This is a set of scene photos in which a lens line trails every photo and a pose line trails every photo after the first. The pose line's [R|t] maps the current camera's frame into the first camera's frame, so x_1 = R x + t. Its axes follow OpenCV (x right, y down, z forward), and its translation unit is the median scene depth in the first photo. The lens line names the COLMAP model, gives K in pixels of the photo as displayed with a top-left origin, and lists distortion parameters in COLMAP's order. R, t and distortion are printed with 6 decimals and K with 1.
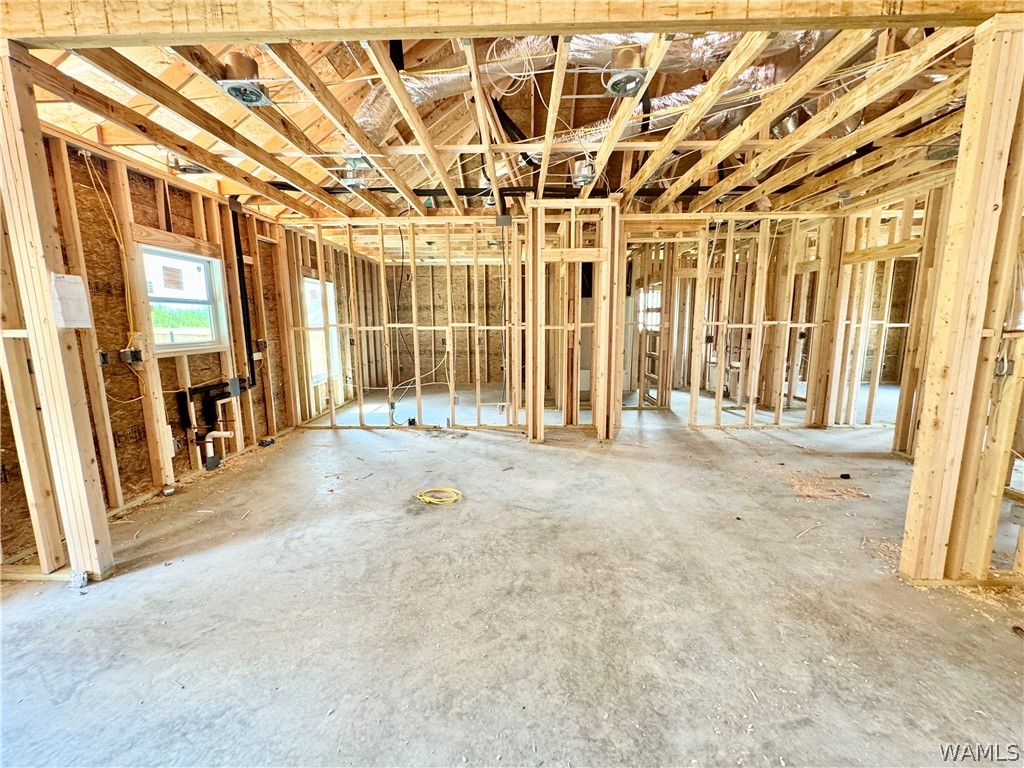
lens RADIAL K [[411.3, 0, 509.6], [0, 411.3, 387.0], [0, 0, 1]] dist [-0.002730, -0.000135]
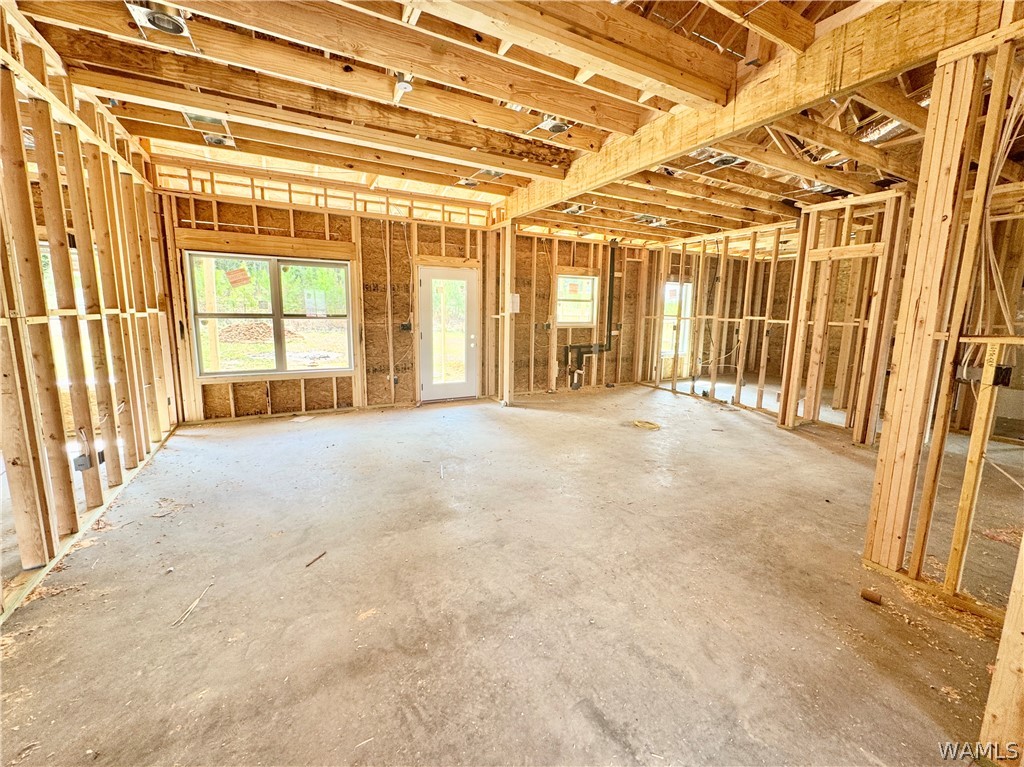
lens RADIAL K [[411.3, 0, 509.6], [0, 411.3, 386.5], [0, 0, 1]] dist [-0.002730, -0.000135]
pose [[0.491765, 0.173714, -0.853223, 0.720545], [-0.156102, 0.981610, 0.109883, 0.024442], [0.856621, 0.079153, 0.509839, -0.214199]]
